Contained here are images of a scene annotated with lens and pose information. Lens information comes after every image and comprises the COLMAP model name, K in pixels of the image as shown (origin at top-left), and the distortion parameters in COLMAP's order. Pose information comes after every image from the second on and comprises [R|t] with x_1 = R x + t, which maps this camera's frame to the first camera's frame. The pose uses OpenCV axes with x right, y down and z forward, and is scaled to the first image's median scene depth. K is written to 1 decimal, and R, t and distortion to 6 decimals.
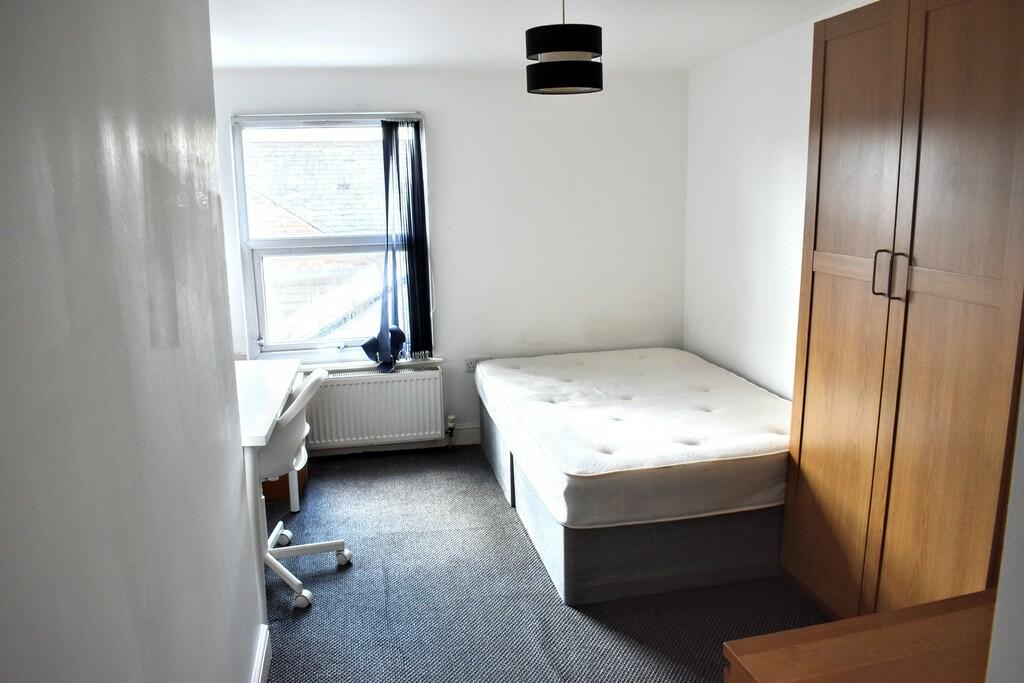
lens RADIAL K [[801.3, 0, 512.0], [0, 801.3, 341.5], [0, 0, 1]] dist [-0.000673, -0.001562]
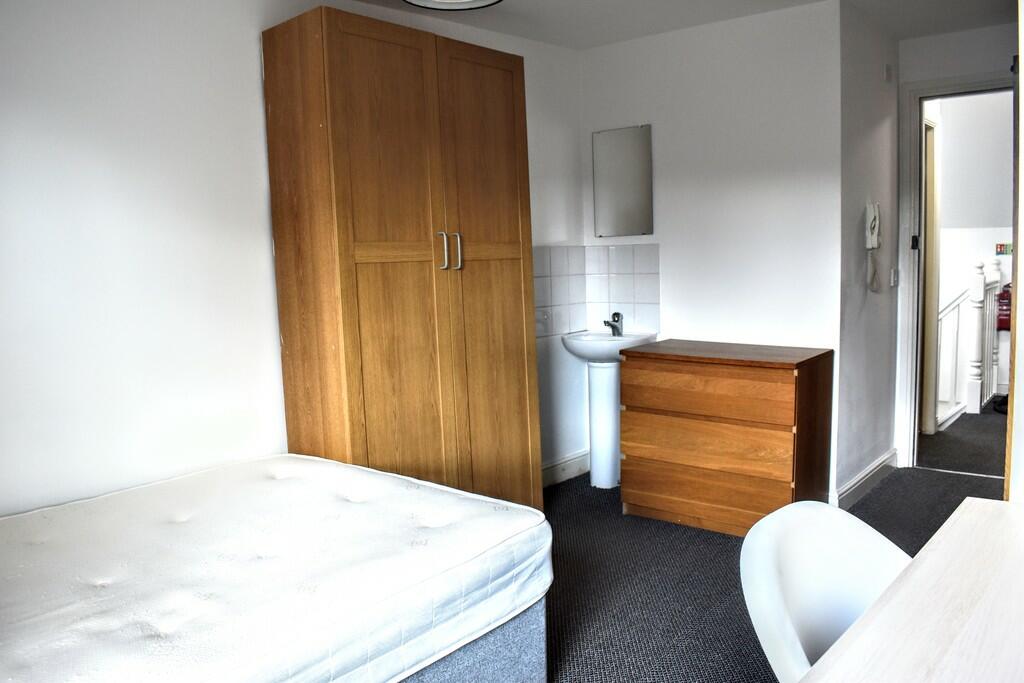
lens RADIAL K [[801.3, 0, 512.0], [0, 801.3, 341.5], [0, 0, 1]] dist [-0.000673, -0.001562]
pose [[-0.609232, -0.036650, 0.792145, -0.621748], [0.203786, 0.958147, 0.201060, -0.186634], [-0.766360, 0.283920, -0.576265, 1.743766]]
